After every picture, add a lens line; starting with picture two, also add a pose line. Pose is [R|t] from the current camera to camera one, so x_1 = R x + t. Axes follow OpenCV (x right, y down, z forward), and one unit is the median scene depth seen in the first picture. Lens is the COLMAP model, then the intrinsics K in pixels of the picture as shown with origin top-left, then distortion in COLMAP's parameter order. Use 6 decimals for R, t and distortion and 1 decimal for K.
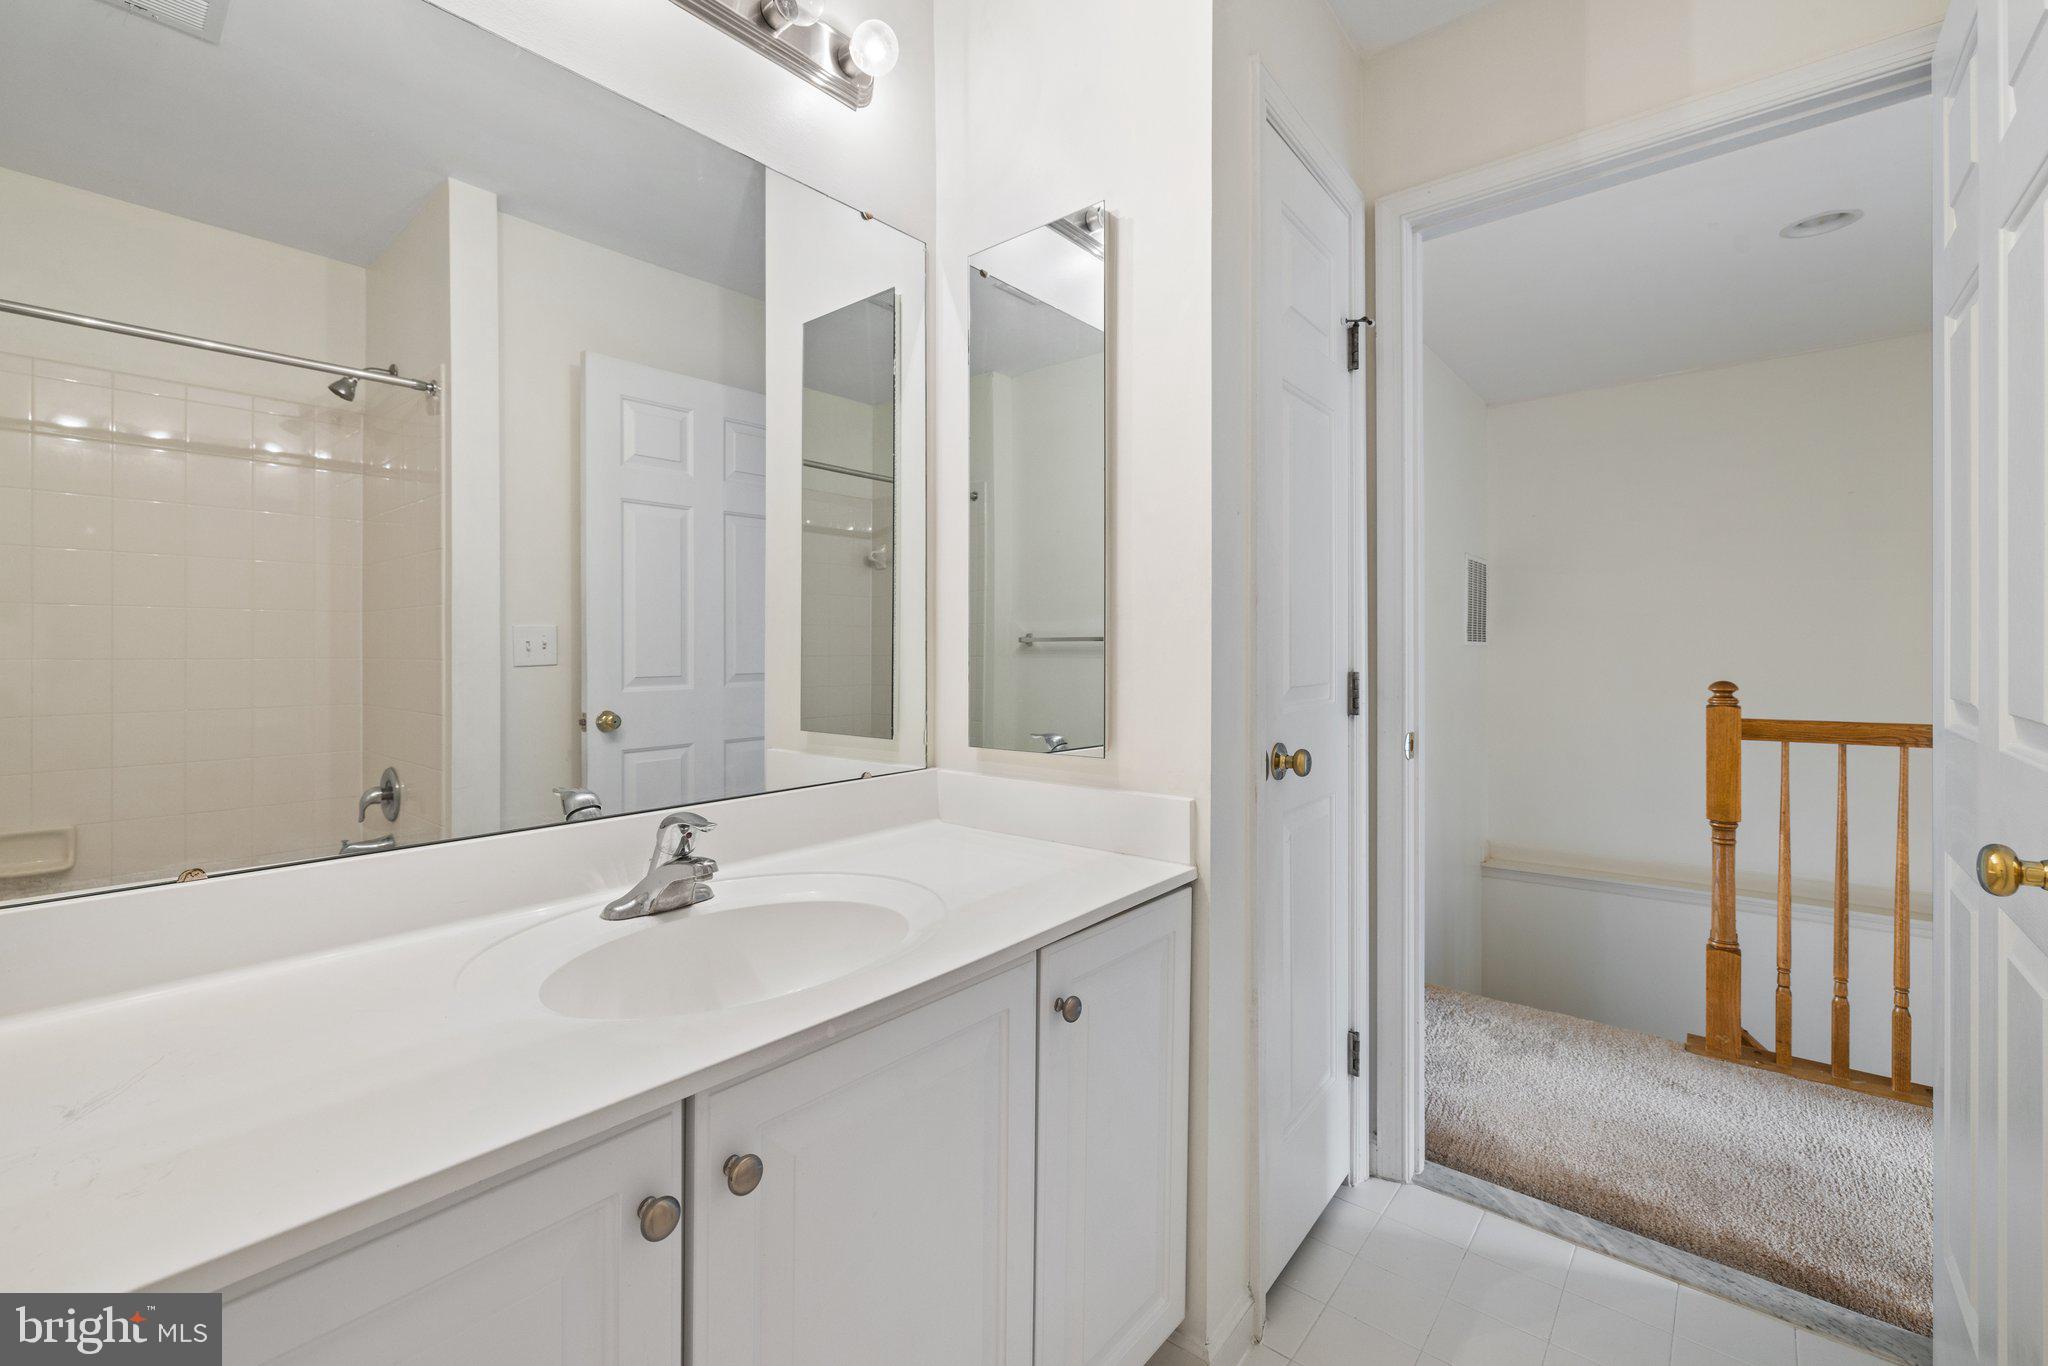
lens RADIAL K [[867.6, 0, 995.7], [0, 867.6, 670.7], [0, 0, 1]] dist [-0.005936, 0.000019]
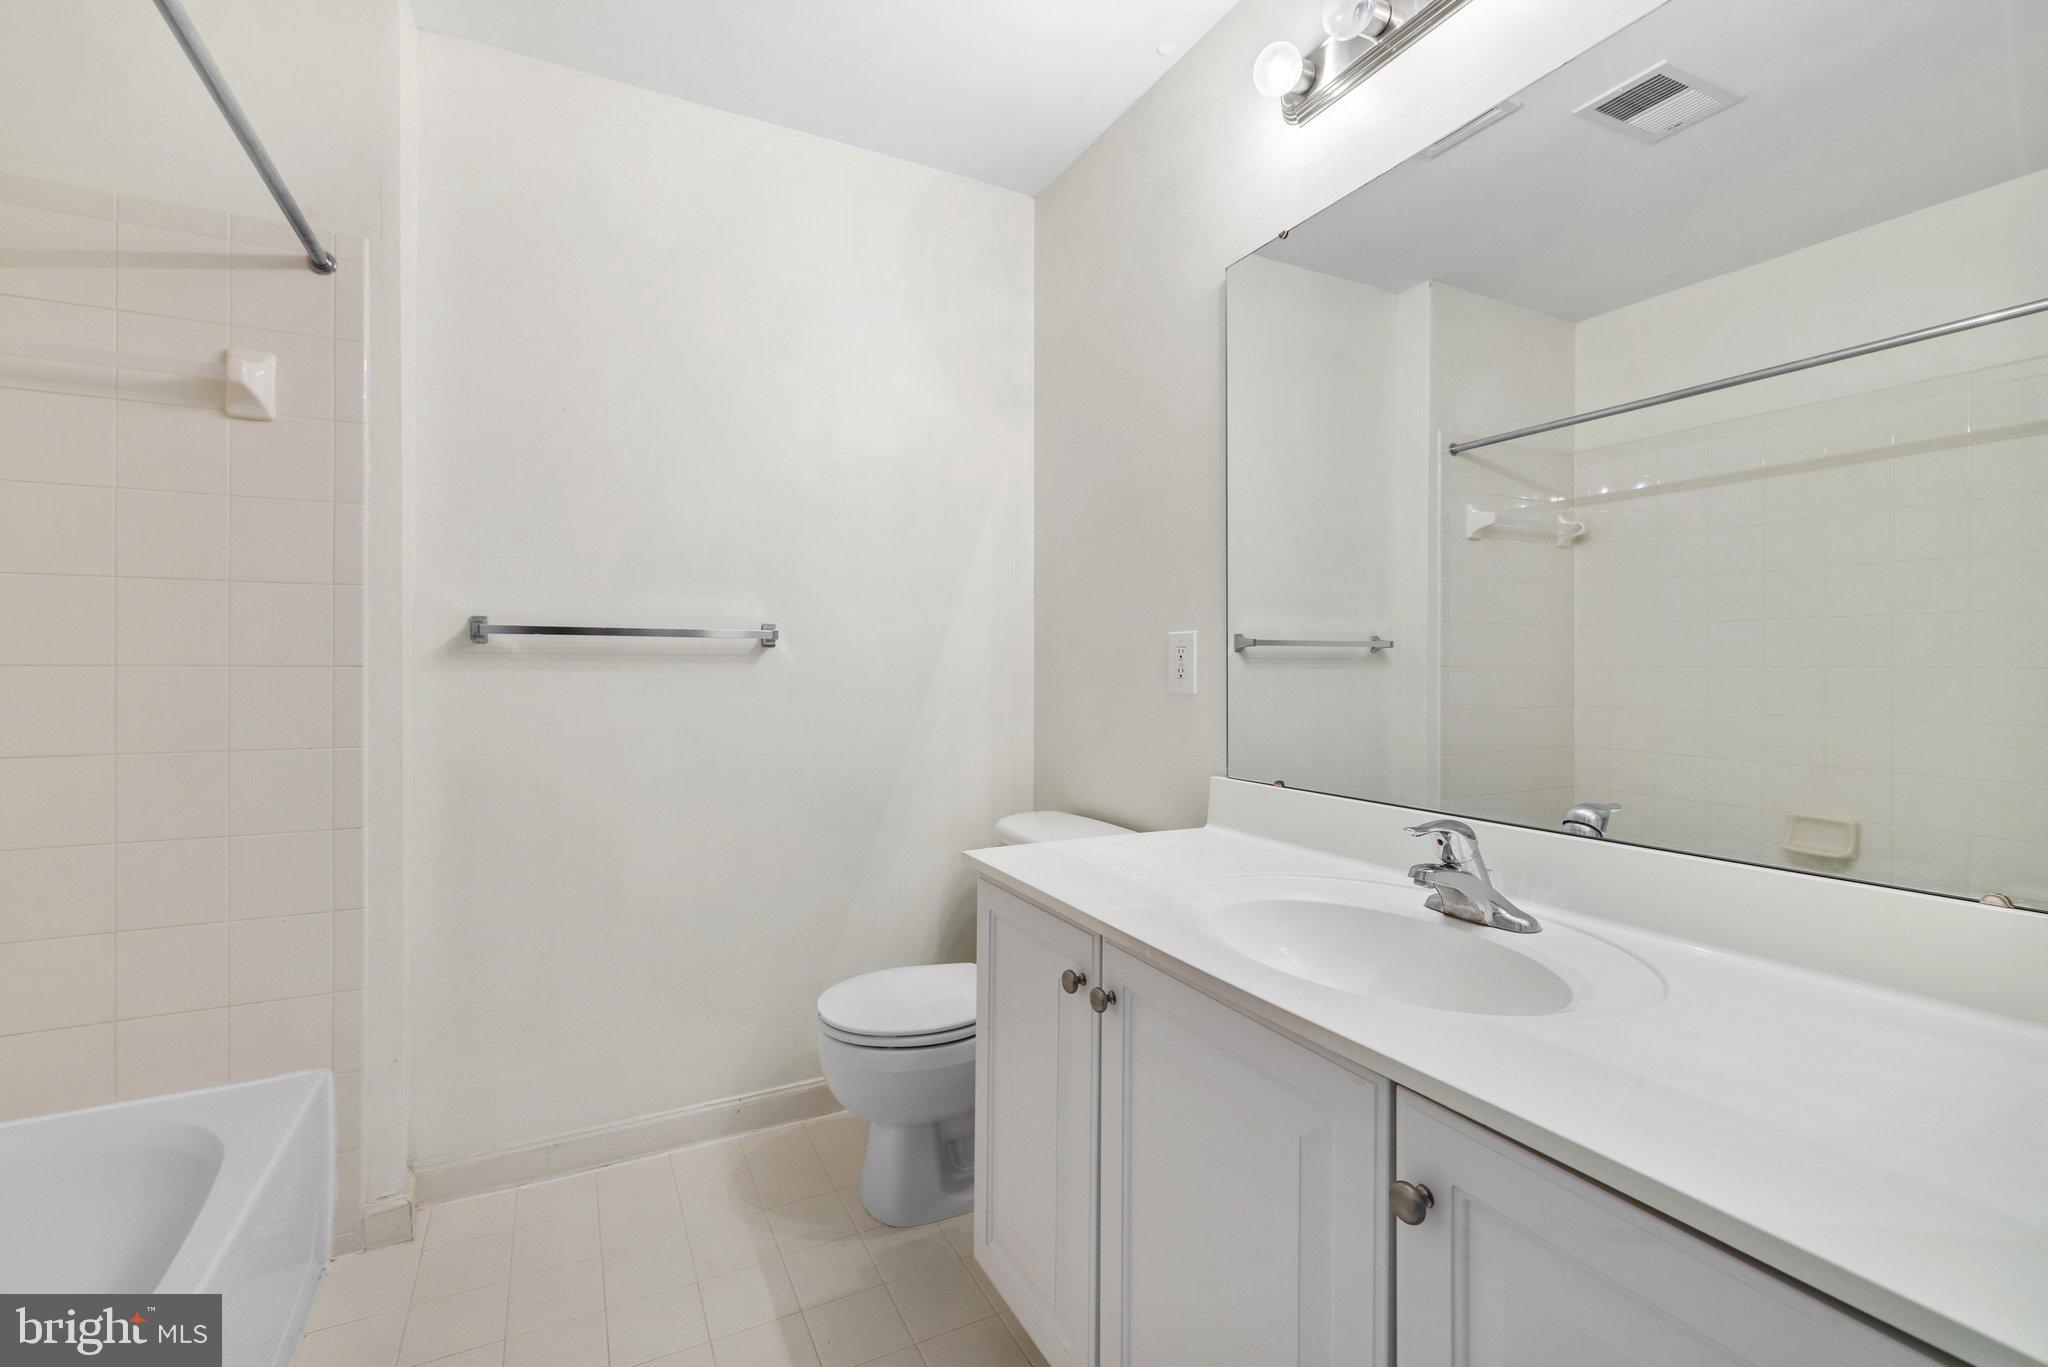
lens RADIAL K [[867.6, 0, 995.7], [0, 867.6, 671.2], [0, 0, 1]] dist [-0.005936, 0.000019]
pose [[-0.391937, 0.008359, -0.919954, 0.810845], [-0.018592, 0.999683, 0.017004, -0.017681], [0.919804, 0.023769, -0.391657, 0.960432]]
